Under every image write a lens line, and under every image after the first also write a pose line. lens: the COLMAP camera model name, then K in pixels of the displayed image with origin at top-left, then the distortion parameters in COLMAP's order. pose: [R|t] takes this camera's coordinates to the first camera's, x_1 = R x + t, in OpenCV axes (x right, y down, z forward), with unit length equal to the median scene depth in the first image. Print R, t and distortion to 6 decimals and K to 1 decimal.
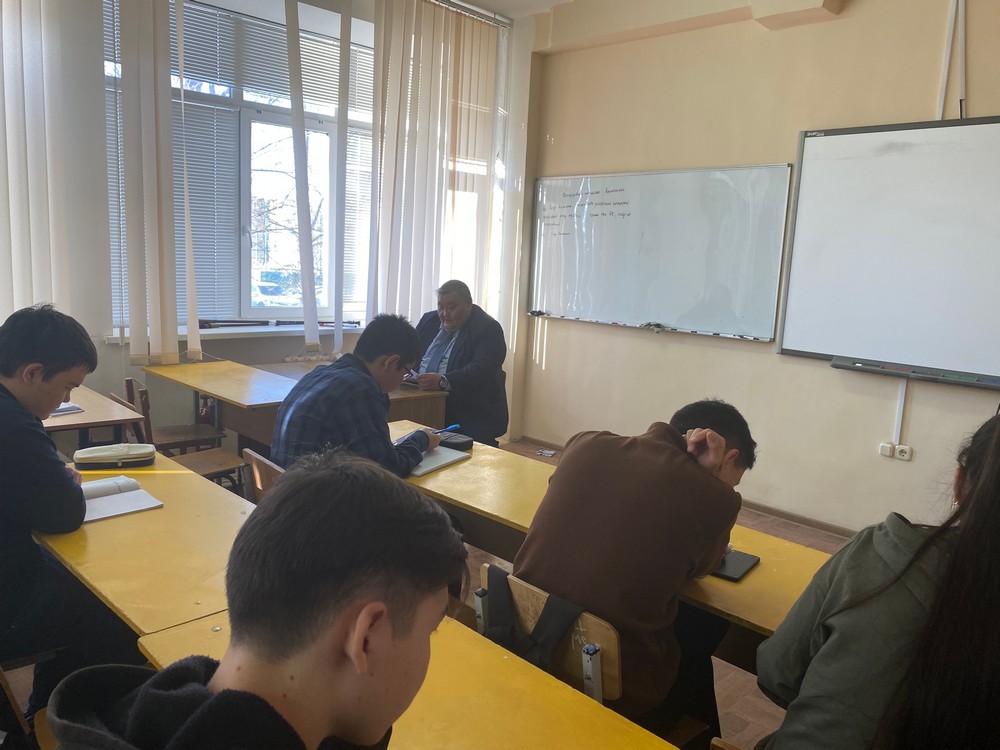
lens RADIAL K [[748.8, 0, 500.0], [0, 748.8, 375.0], [0, 0, 1]] dist [-0.036702, 0.000129]
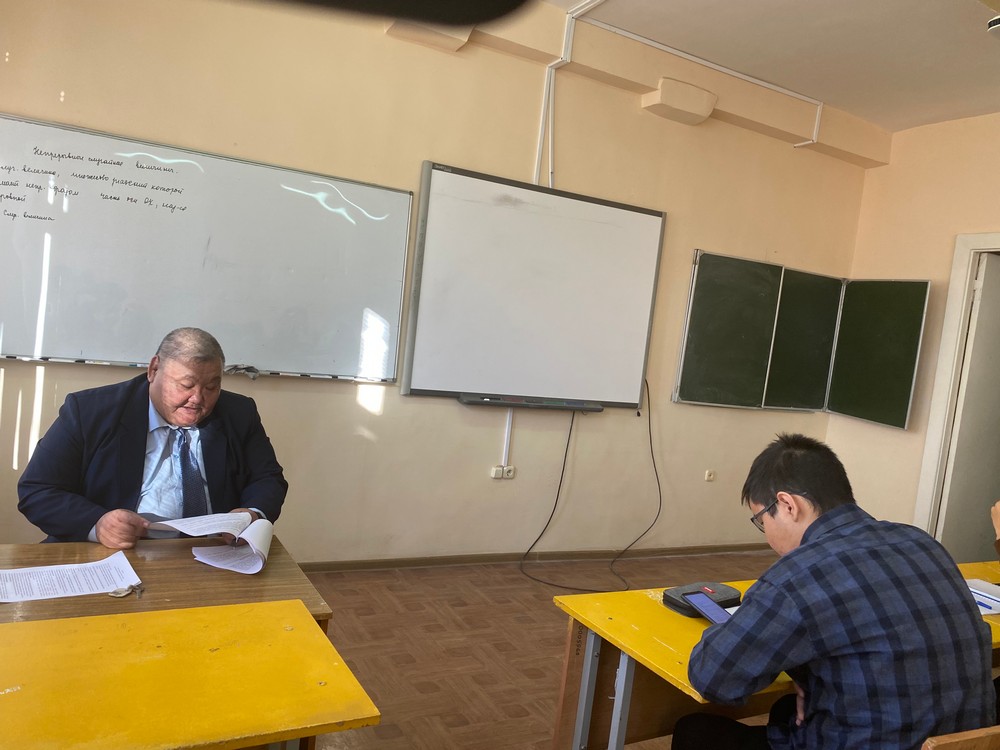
lens RADIAL K [[755.1, 0, 500.0], [0, 755.1, 375.0], [0, 0, 1]] dist [0.010892, 0.000486]
pose [[0.270002, -0.079845, 0.959543, -0.521741], [0.051836, 0.996316, 0.068318, -0.116230], [-0.961463, 0.031293, 0.273146, 0.653308]]
